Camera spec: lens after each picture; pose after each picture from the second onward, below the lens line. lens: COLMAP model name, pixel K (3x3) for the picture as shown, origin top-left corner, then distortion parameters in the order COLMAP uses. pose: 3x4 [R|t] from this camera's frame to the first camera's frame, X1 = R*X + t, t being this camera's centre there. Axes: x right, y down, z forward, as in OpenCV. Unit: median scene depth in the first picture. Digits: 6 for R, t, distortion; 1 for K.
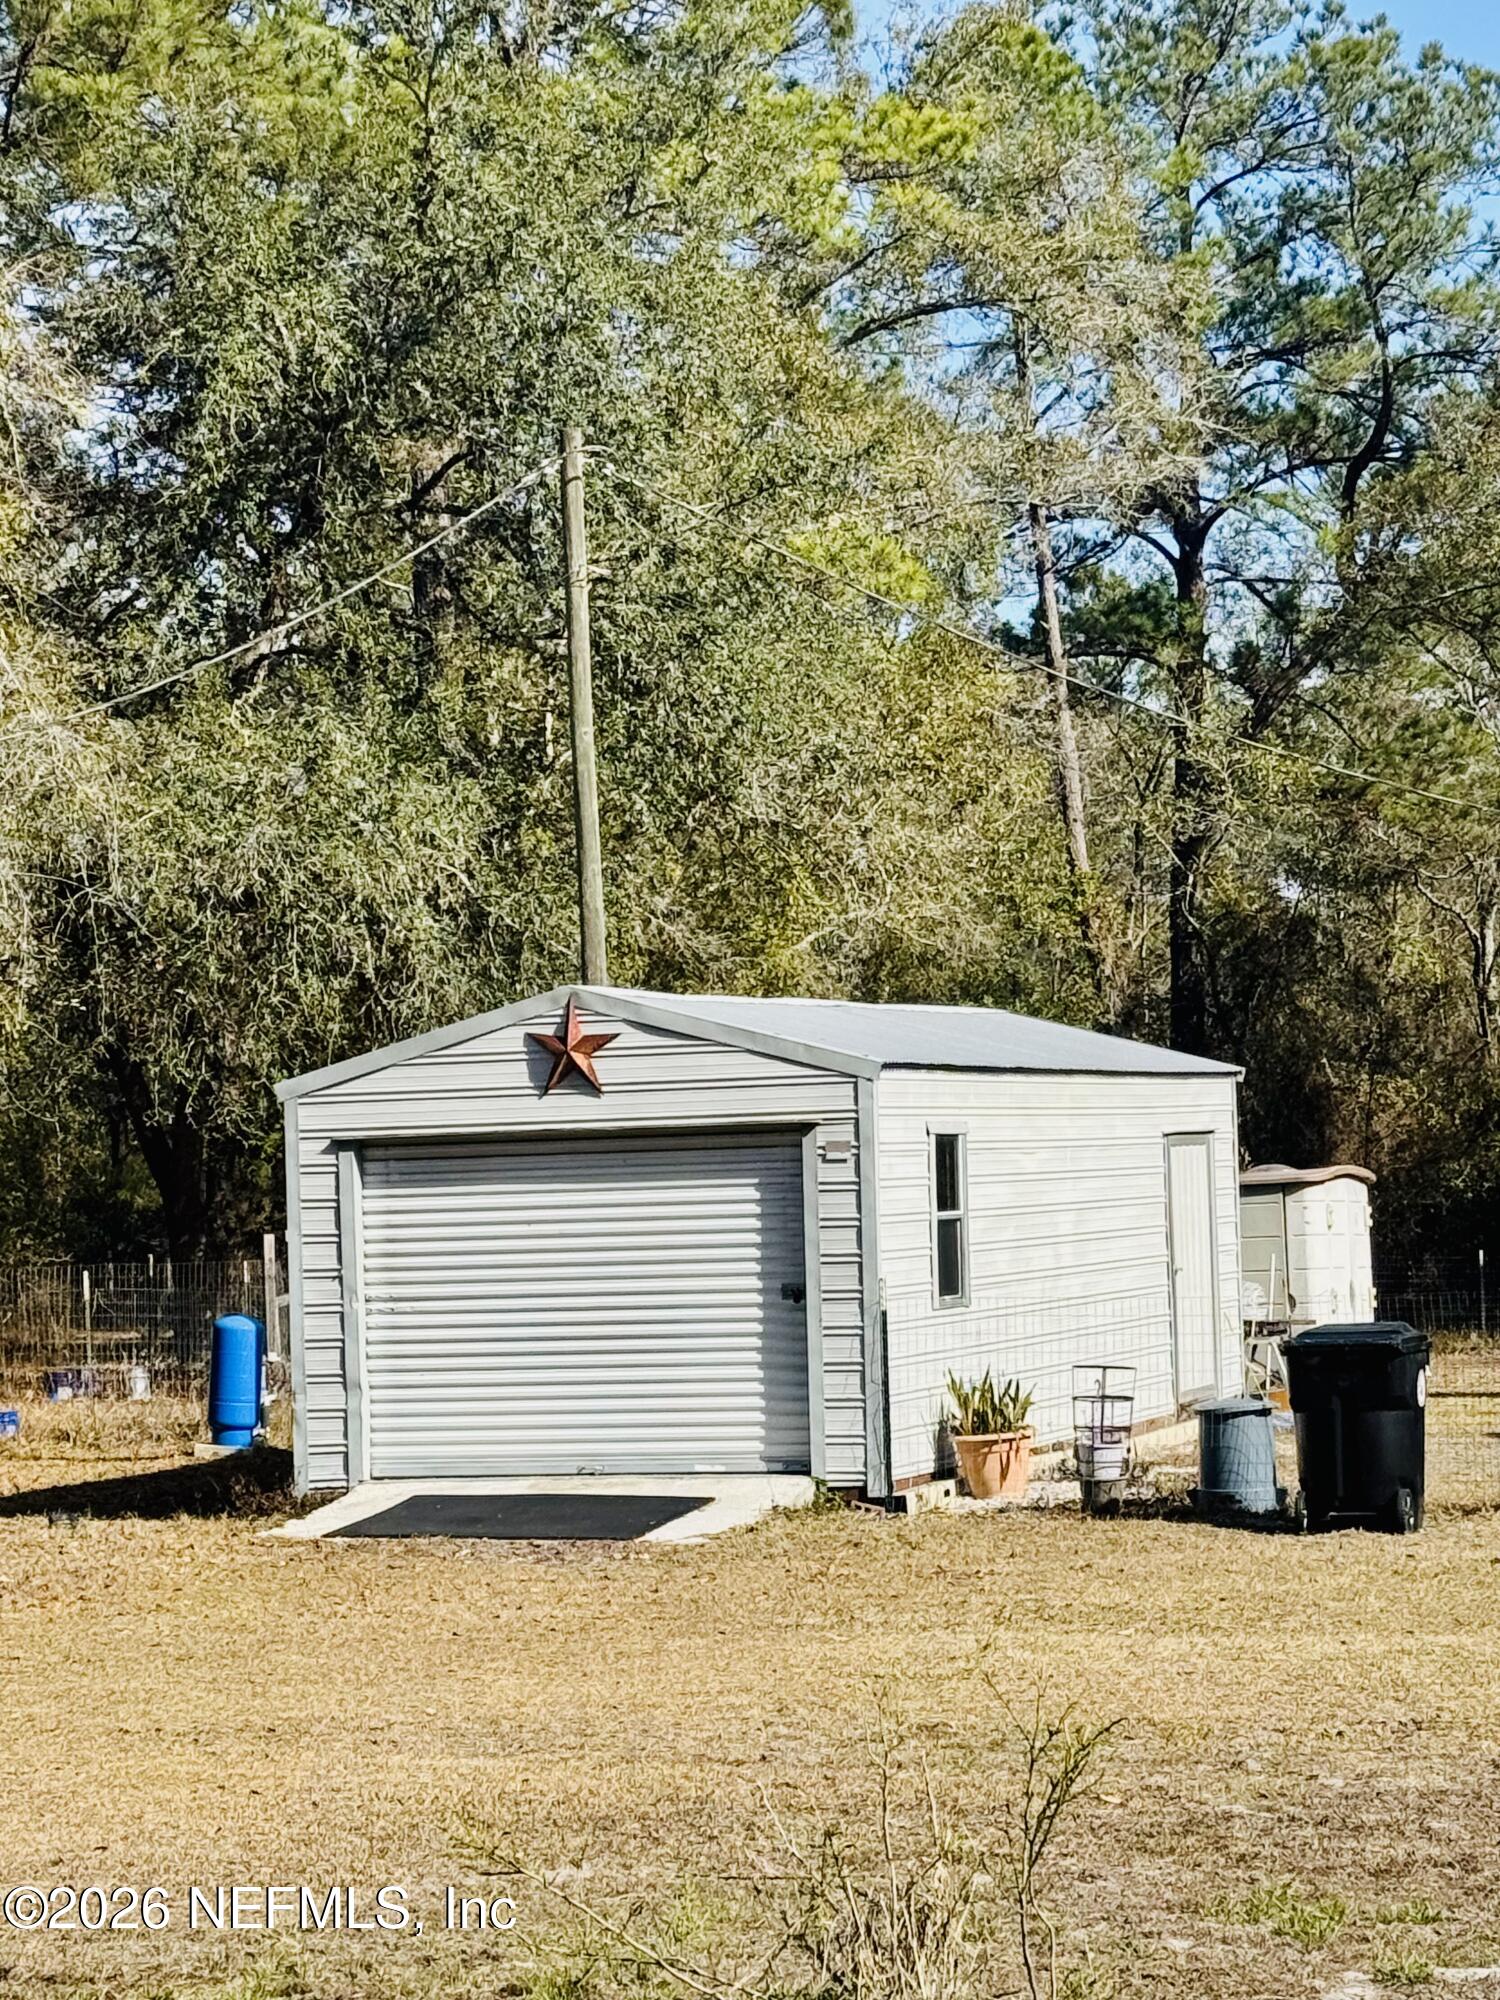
lens RADIAL K [[4861.9, 0, 750.0], [0, 4861.9, 1000.0], [0, 0, 1]] dist [0.094728, 0.100142]
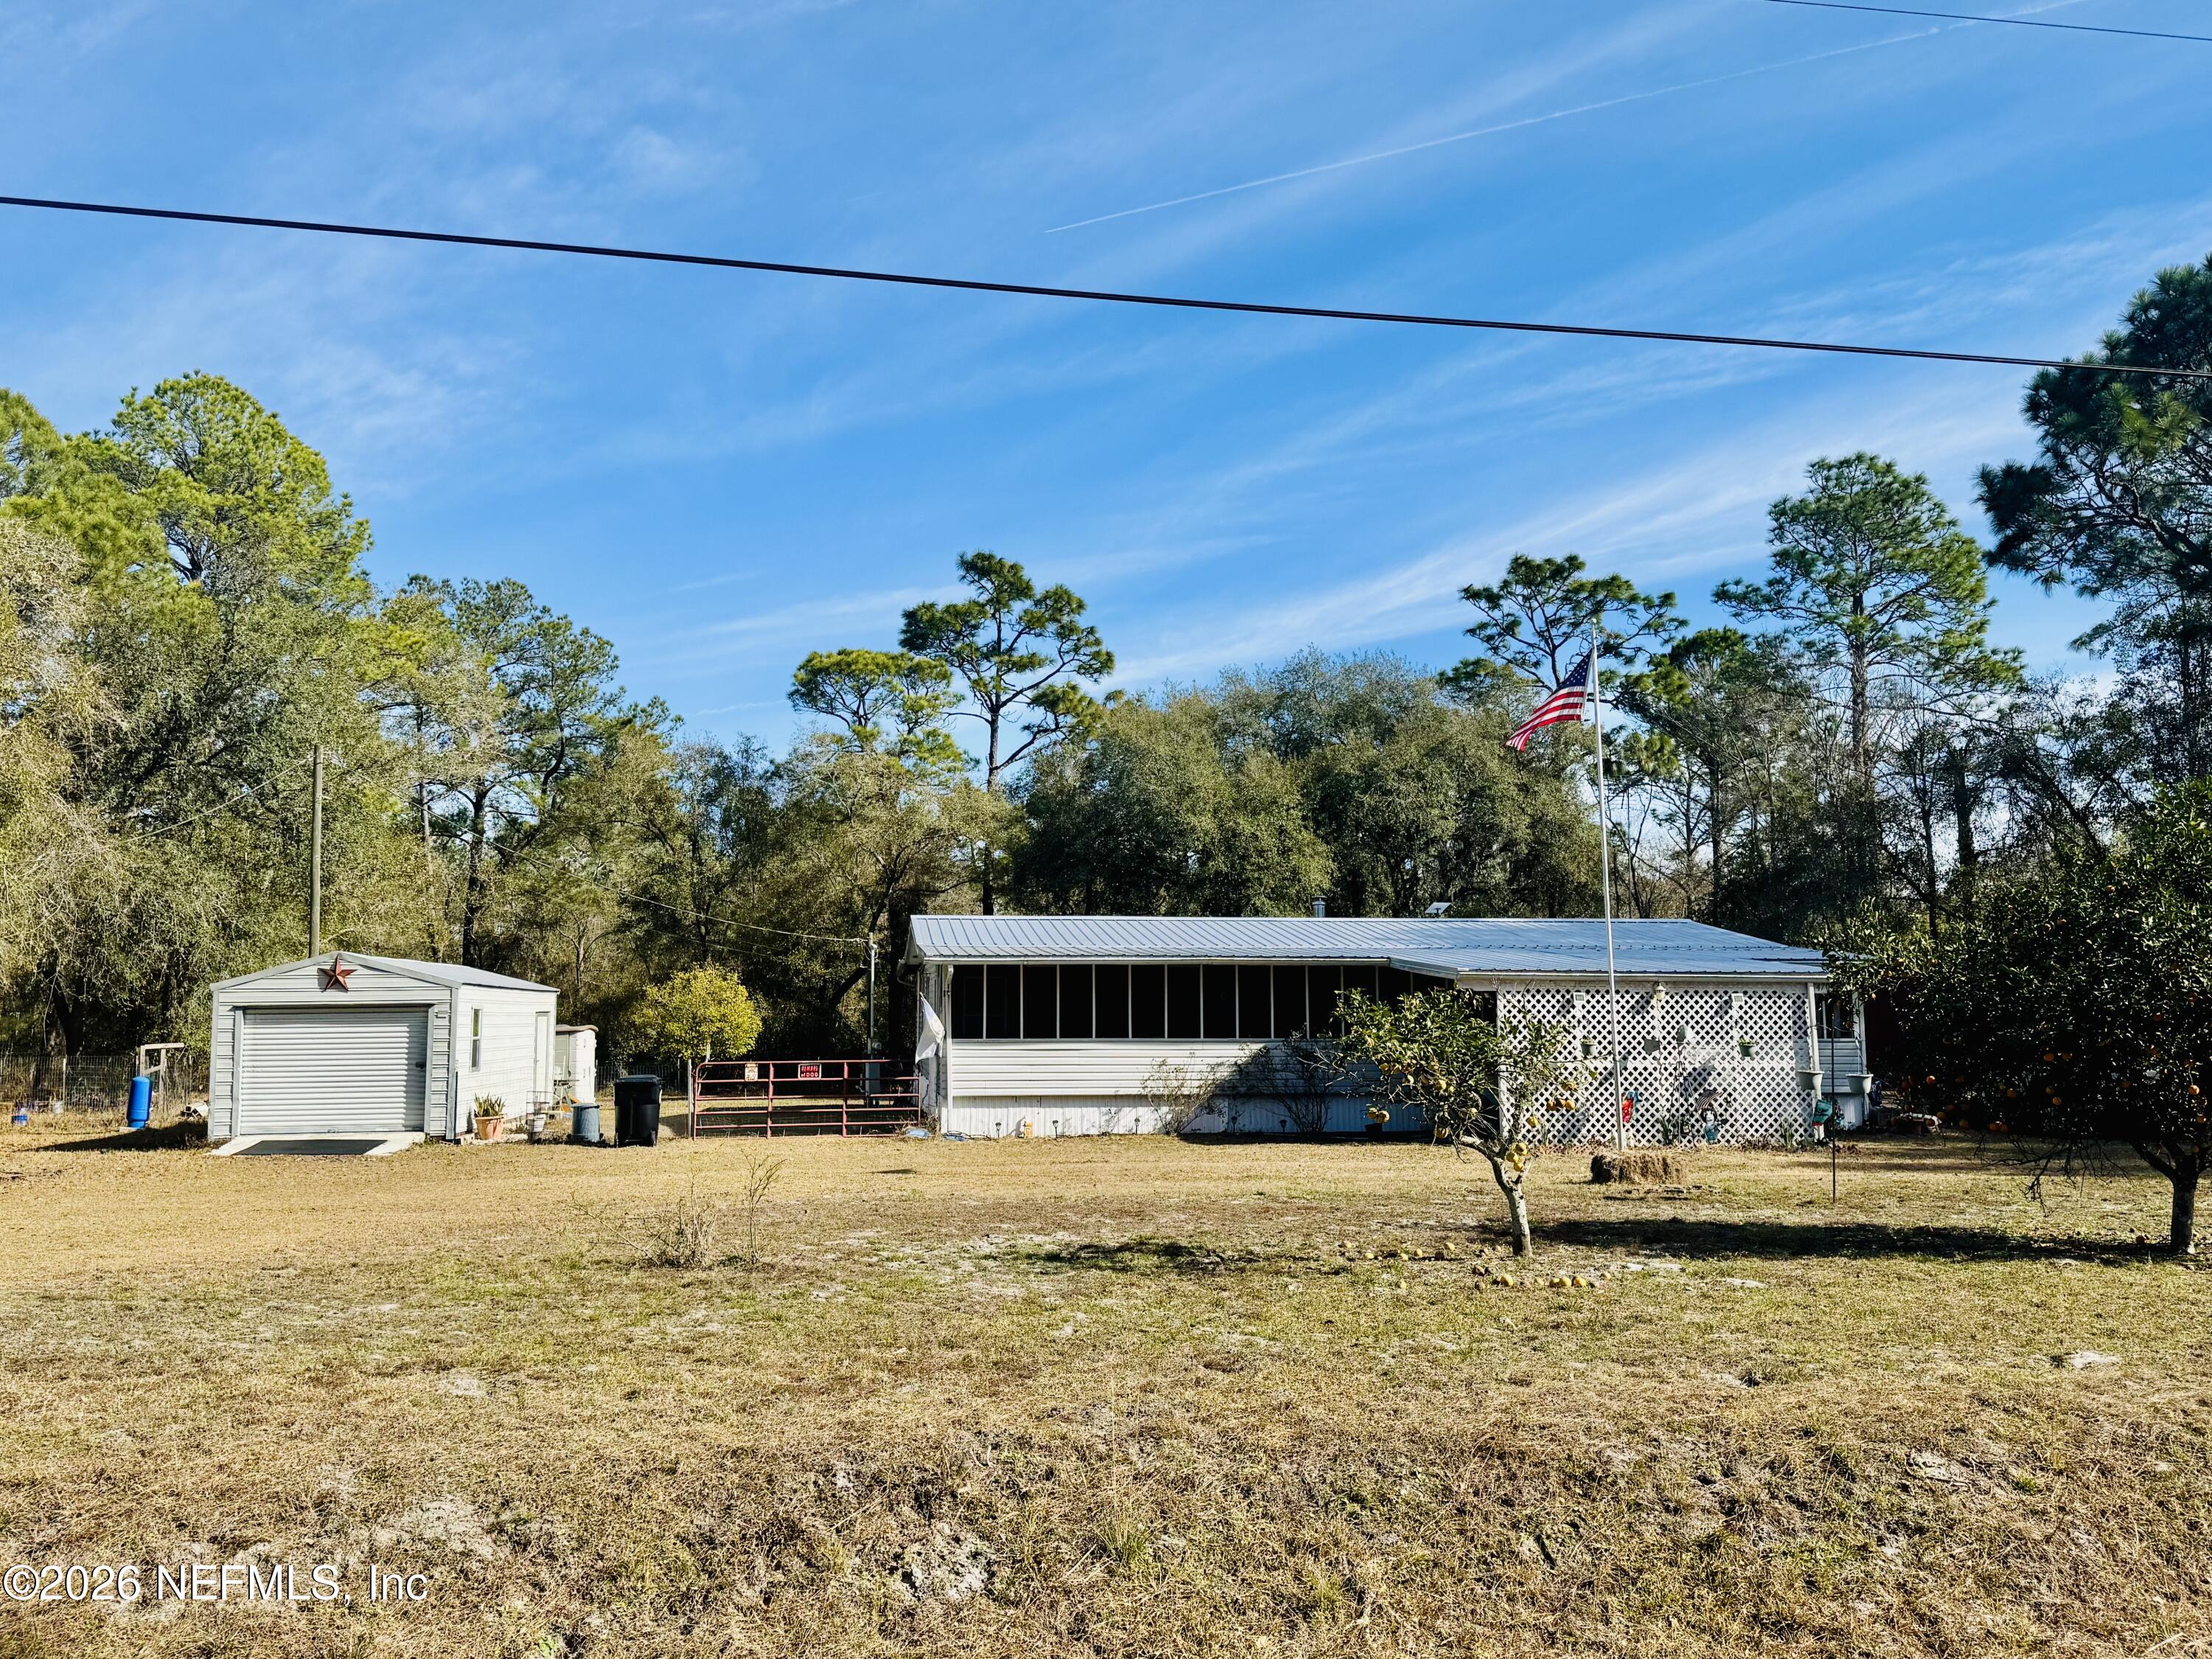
lens RADIAL K [[1778.6, 0, 1106.0], [0, 1778.6, 829.5], [0, 0, 1]] dist [0.129996, -0.208696]
pose [[0.890844, 0.072910, 0.448421, -0.110644], [-0.035690, 0.995219, -0.090914, 0.005921], [-0.452906, 0.064986, 0.889187, -0.097721]]
